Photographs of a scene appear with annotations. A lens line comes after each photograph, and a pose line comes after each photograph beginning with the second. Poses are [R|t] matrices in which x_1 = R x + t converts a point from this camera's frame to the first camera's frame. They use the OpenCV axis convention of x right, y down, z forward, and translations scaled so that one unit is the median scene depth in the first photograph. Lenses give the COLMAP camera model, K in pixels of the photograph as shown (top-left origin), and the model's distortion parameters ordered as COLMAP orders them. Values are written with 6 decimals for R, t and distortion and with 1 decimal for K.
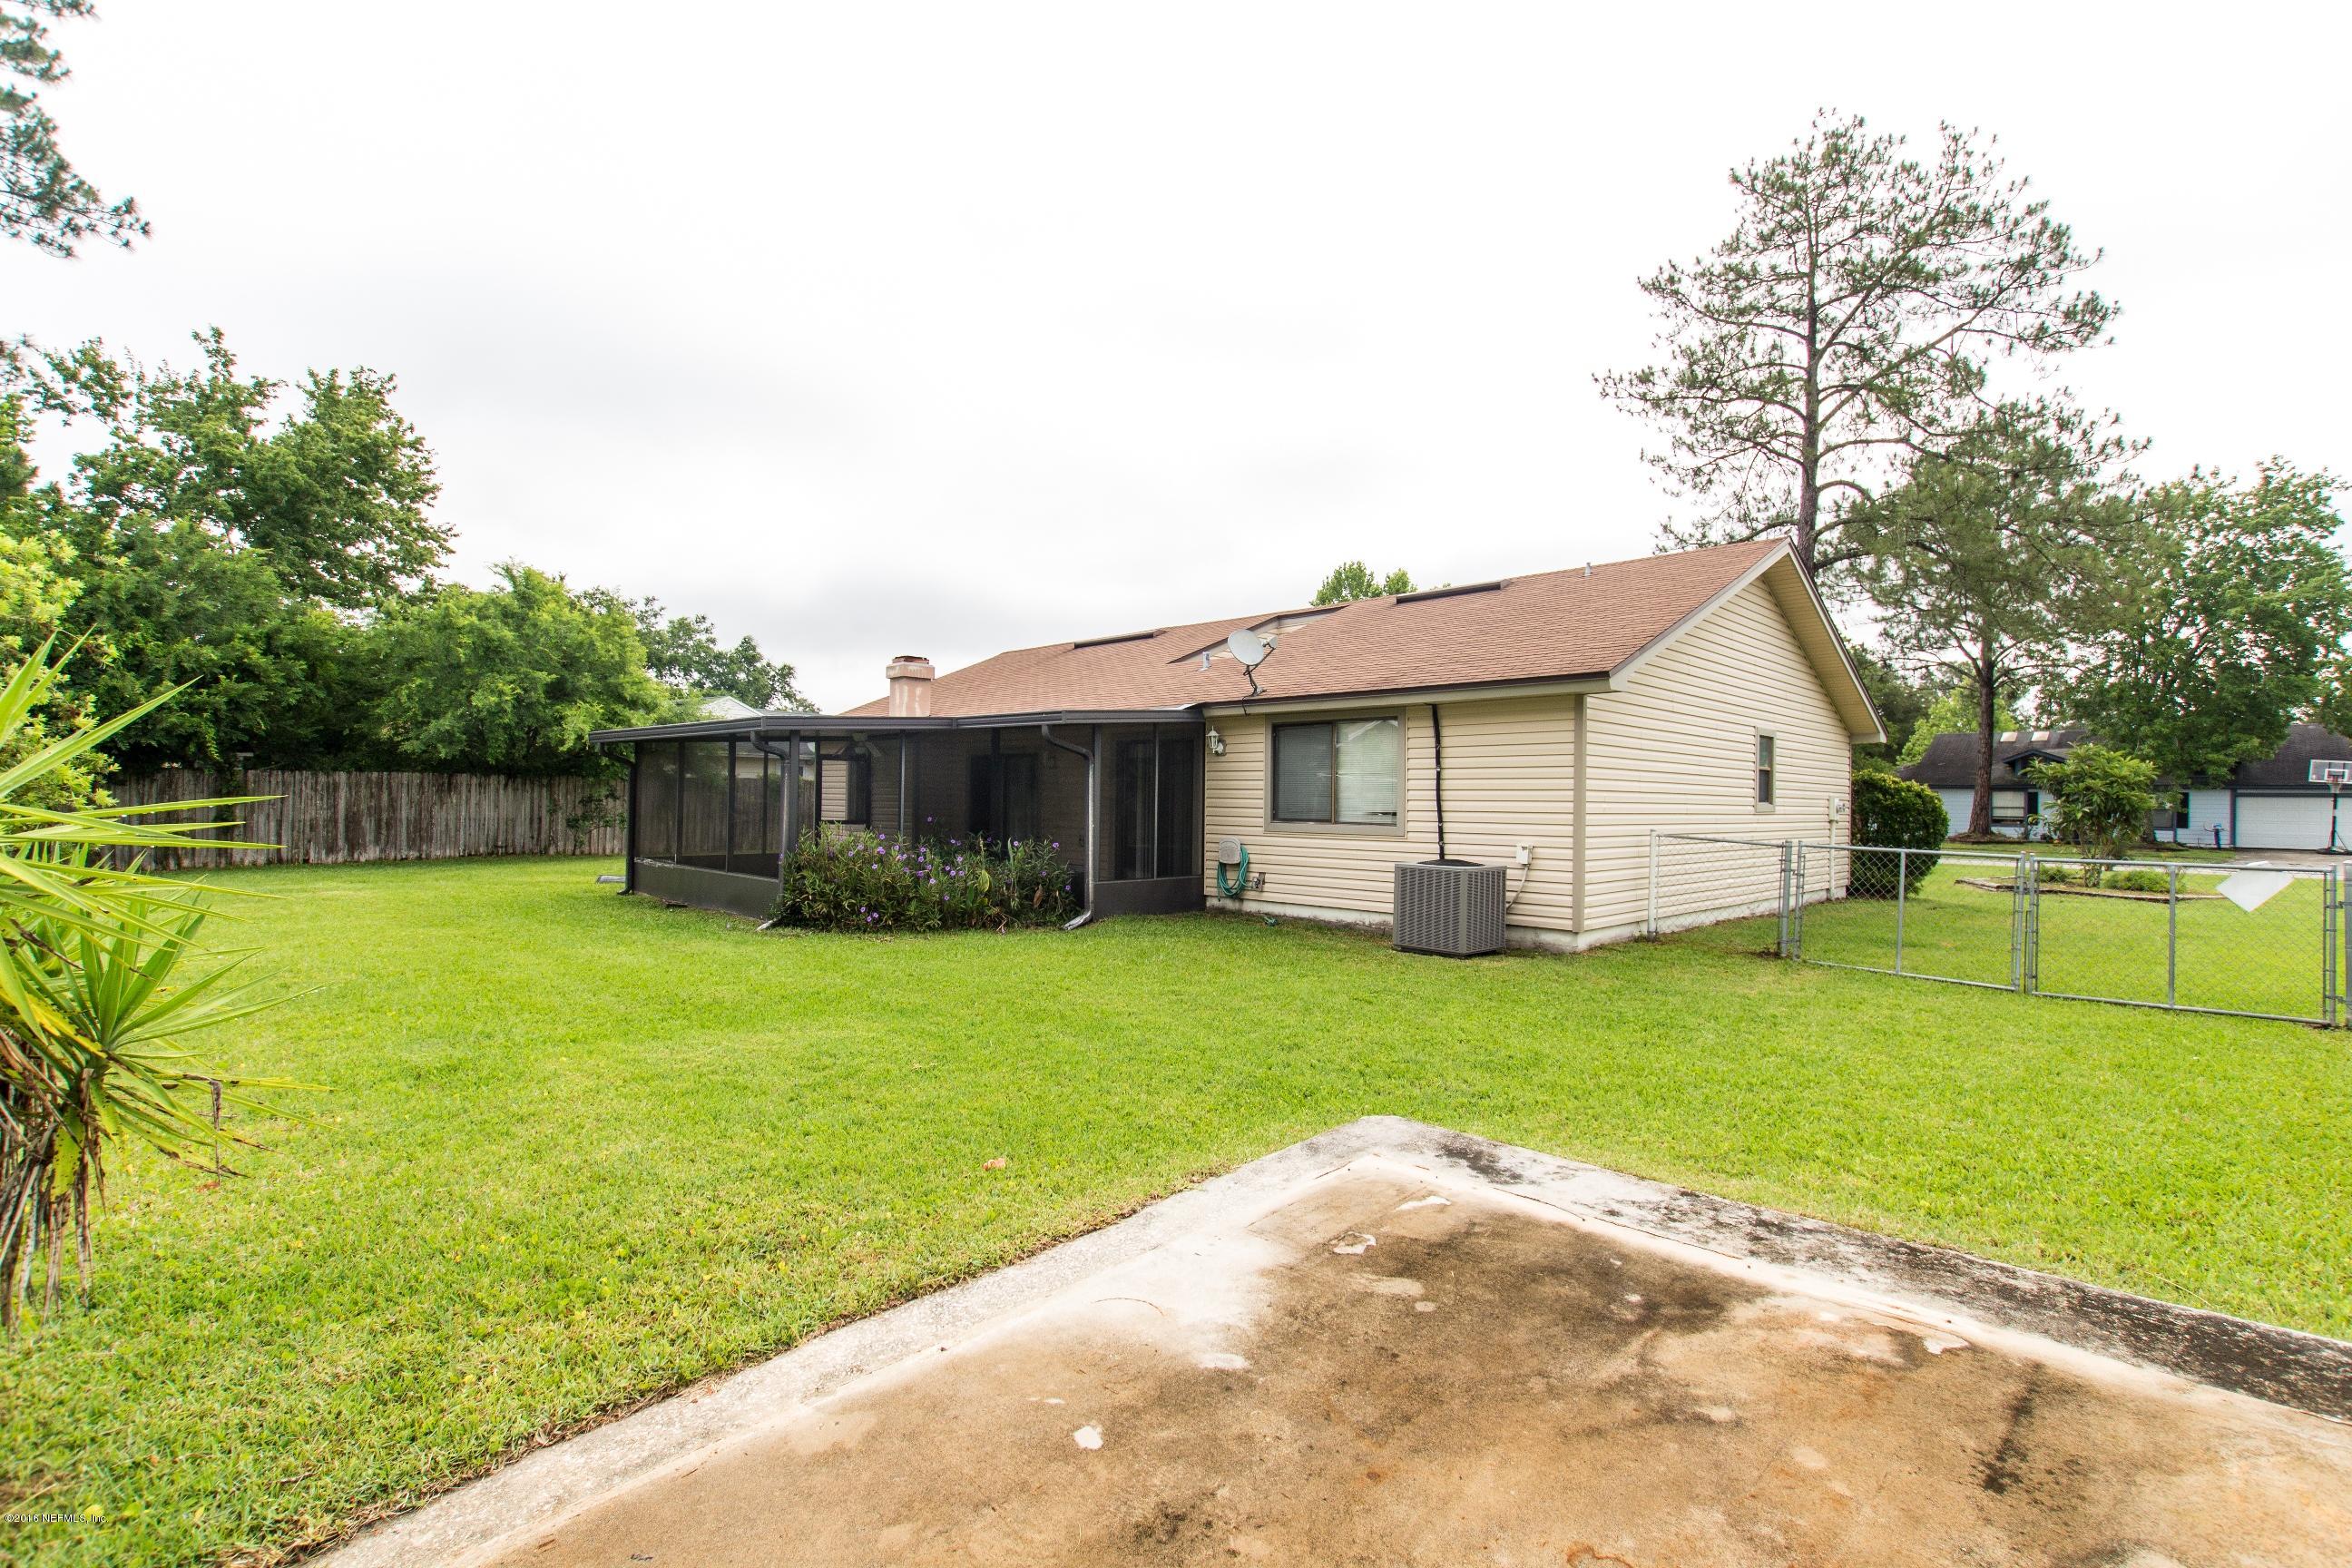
lens RADIAL K [[1068.6, 0, 1182.6], [0, 1068.6, 789.0], [0, 0, 1]] dist [0.013388, -0.007448]
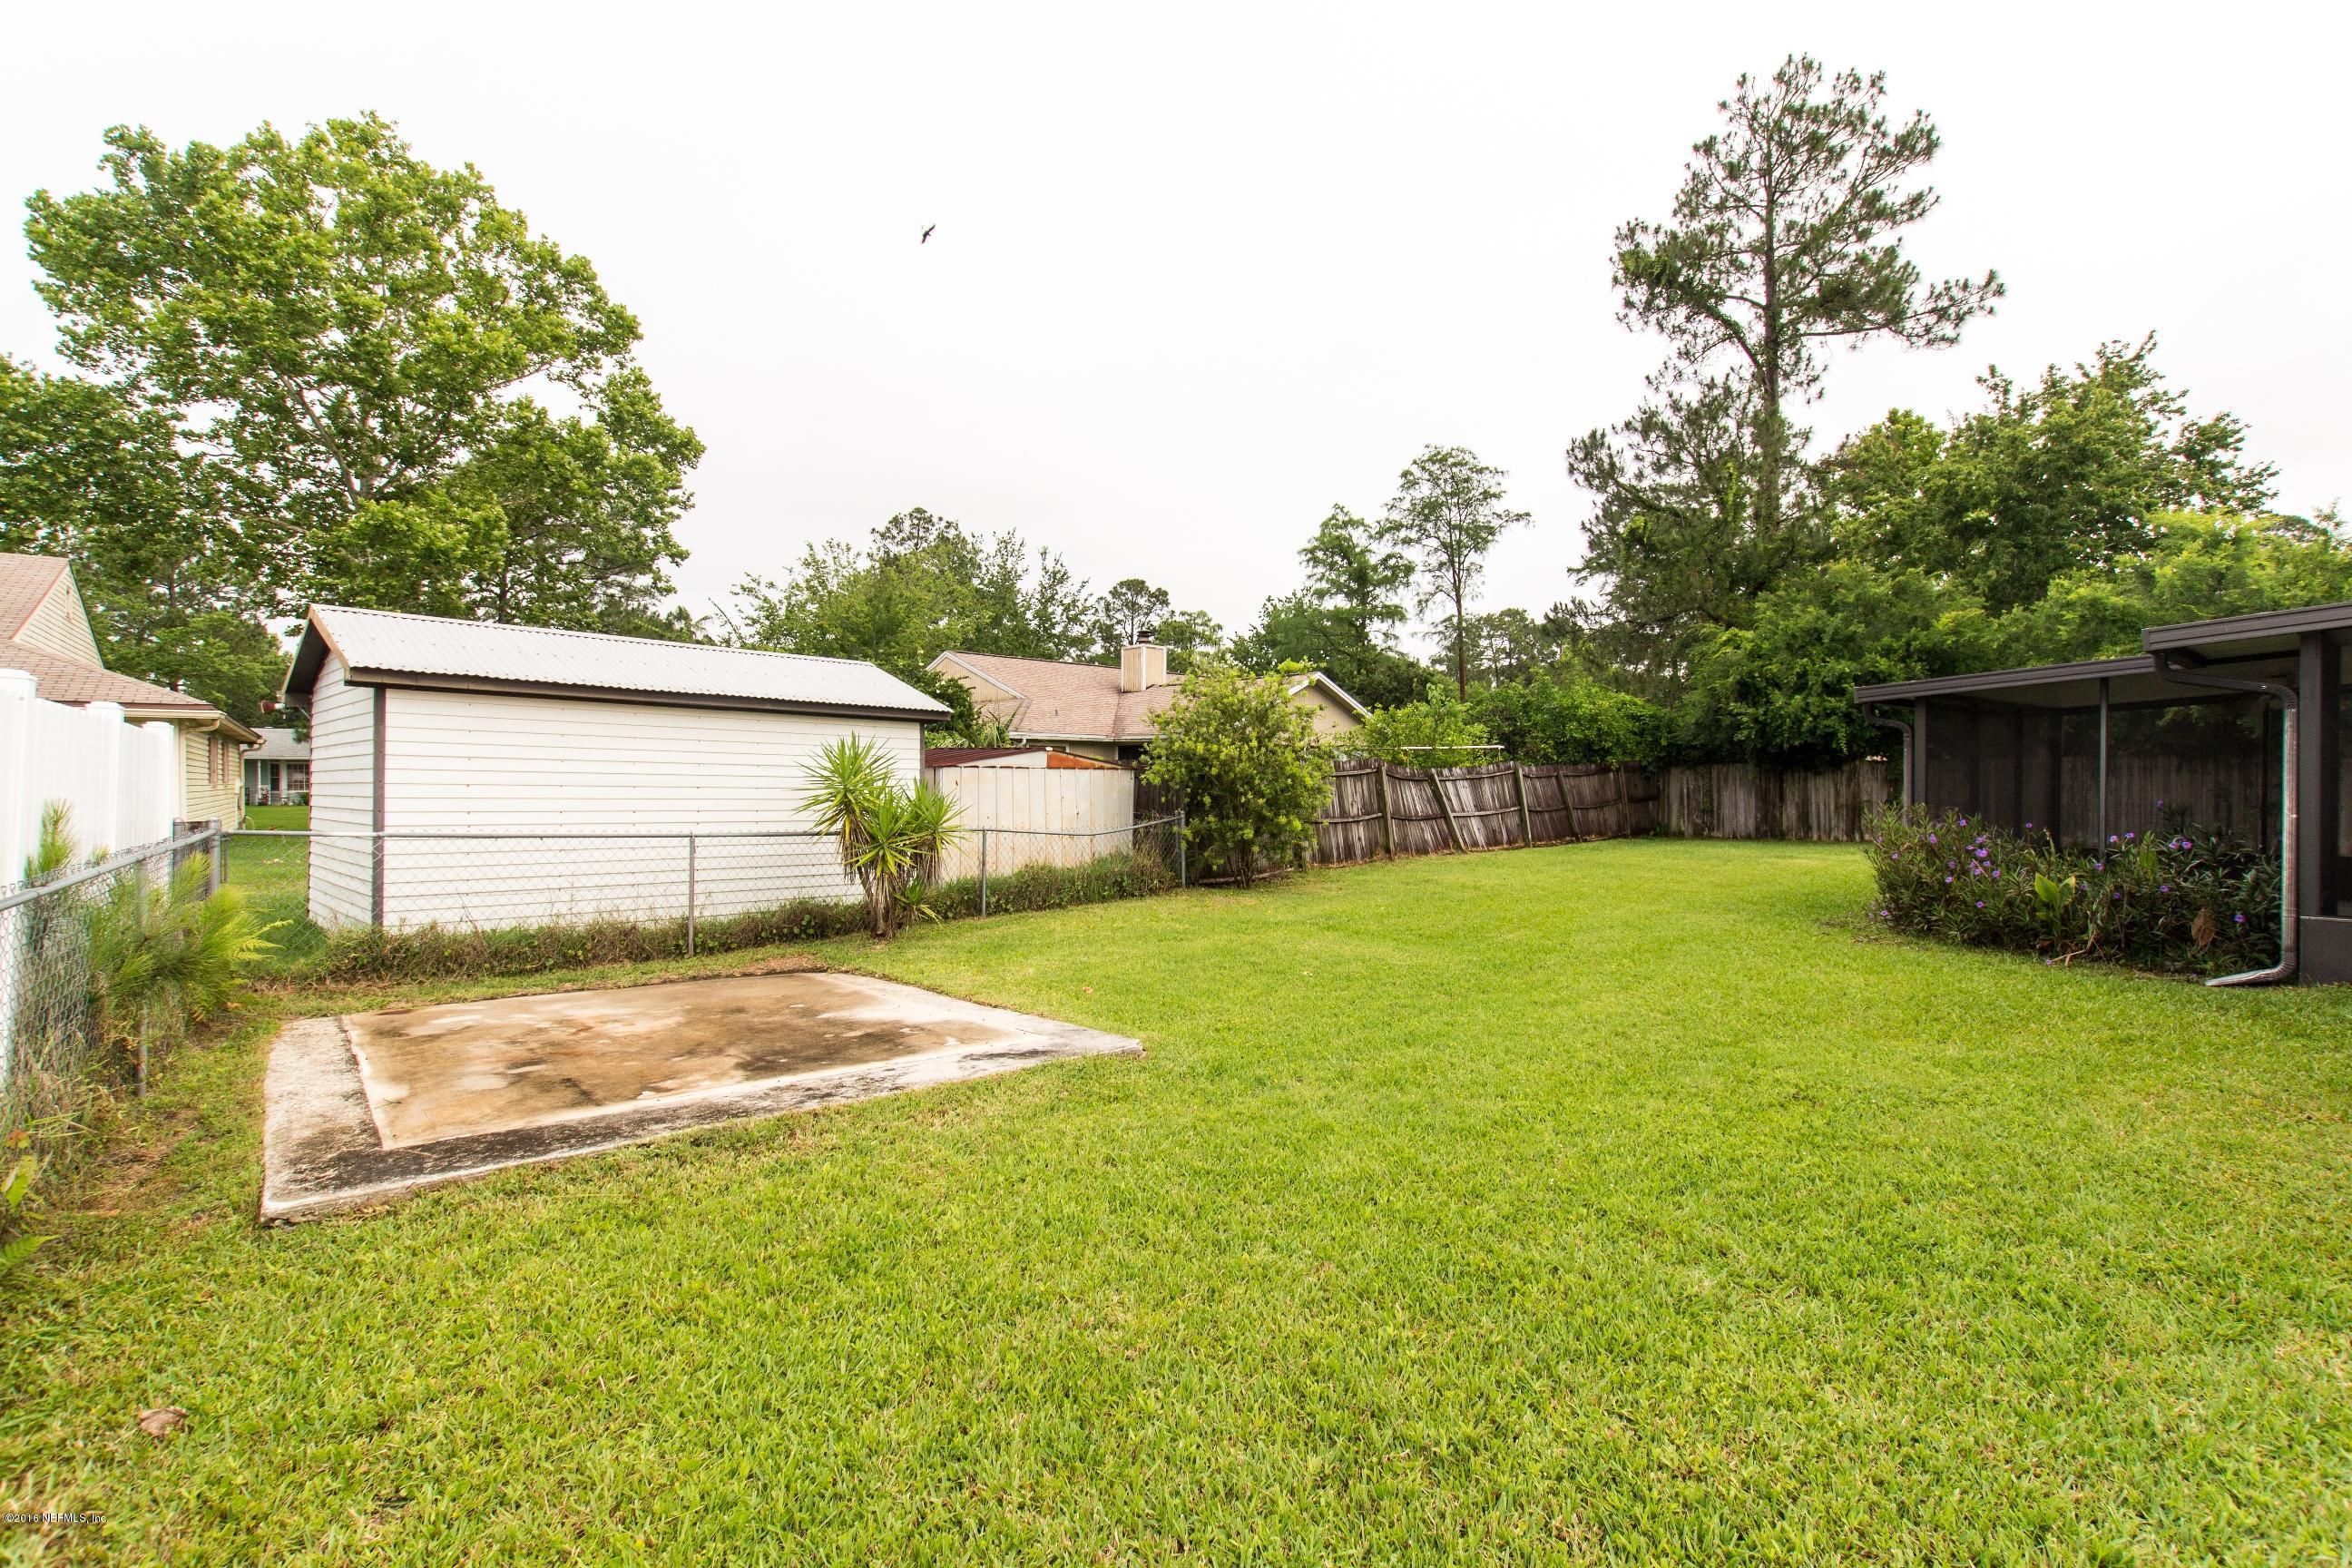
lens RADIAL K [[1068.6, 0, 1182.6], [0, 1068.6, 789.0], [0, 0, 1]] dist [0.013388, -0.007448]
pose [[-0.078530, -0.004705, -0.996901, 0.342725], [0.012832, 0.999901, -0.005730, 0.009994], [0.996829, -0.013242, -0.078462, 0.293197]]
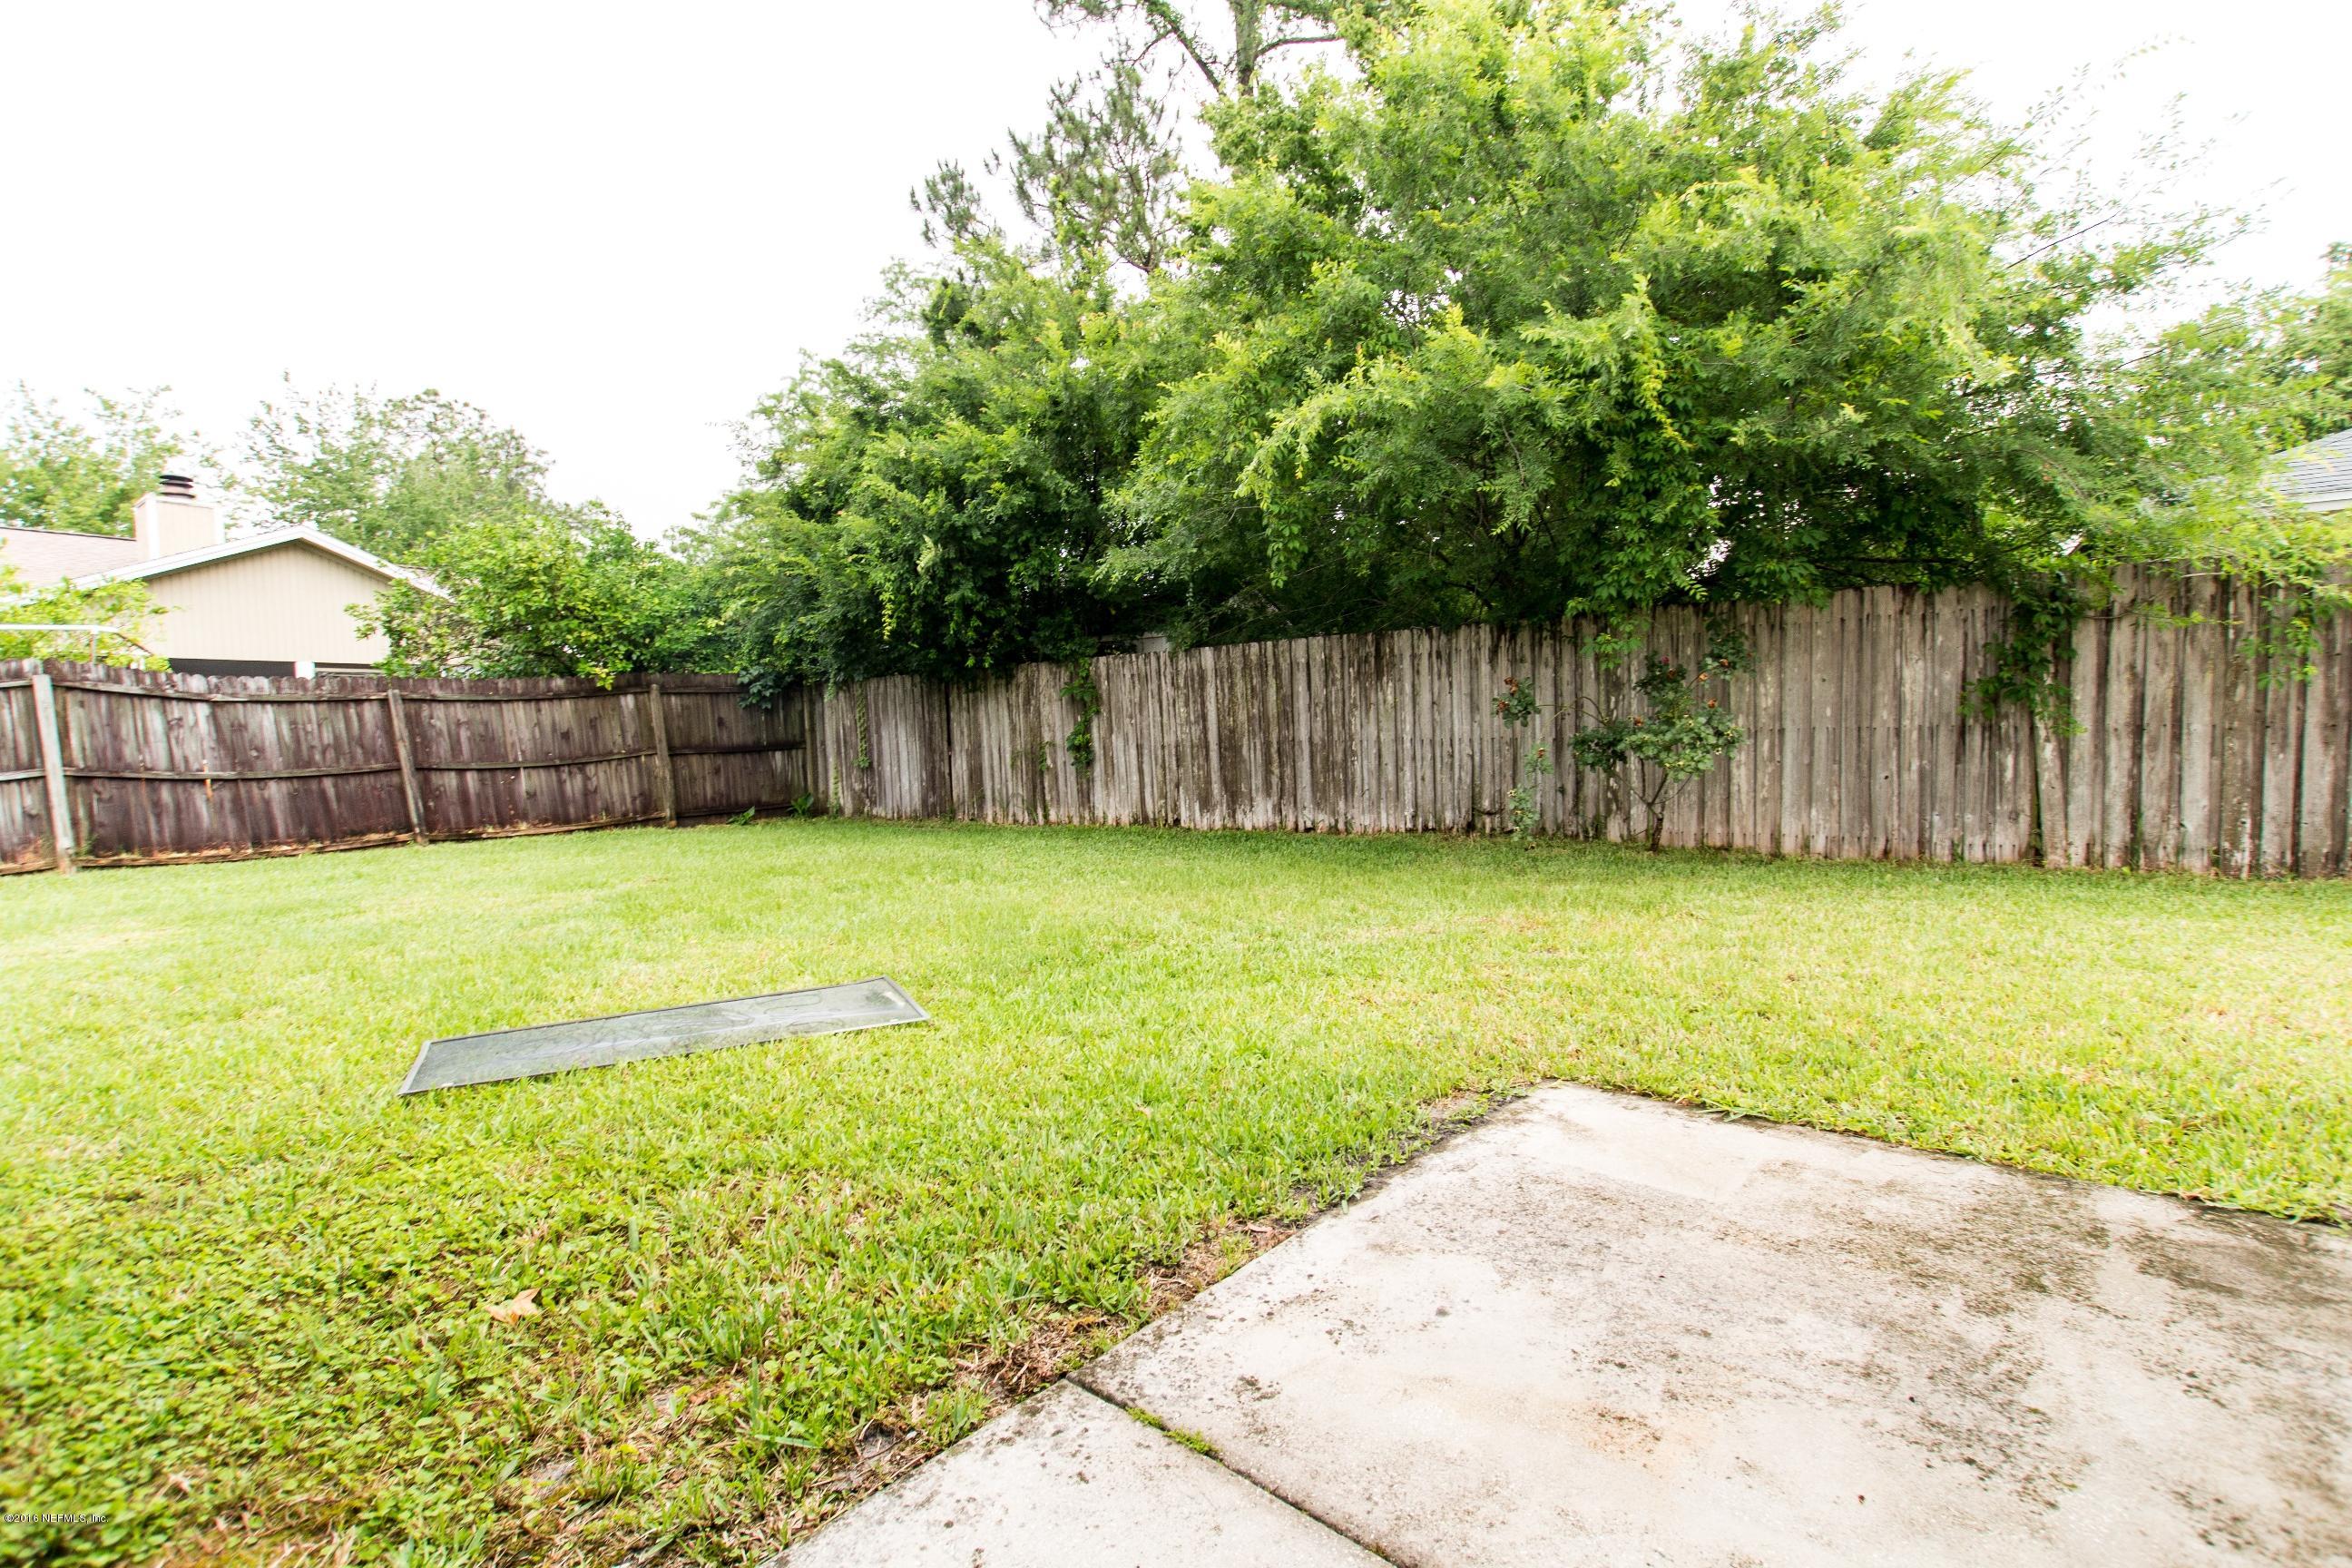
lens RADIAL K [[1071.4, 0, 1175.8], [0, 1071.4, 787.6], [0, 0, 1]] dist [0.000105, 0.000312]
pose [[0.048925, 0.033843, -0.998229, -0.290539], [0.030733, 0.998902, 0.035372, 0.031342], [0.998330, -0.032409, 0.047831, 0.976329]]
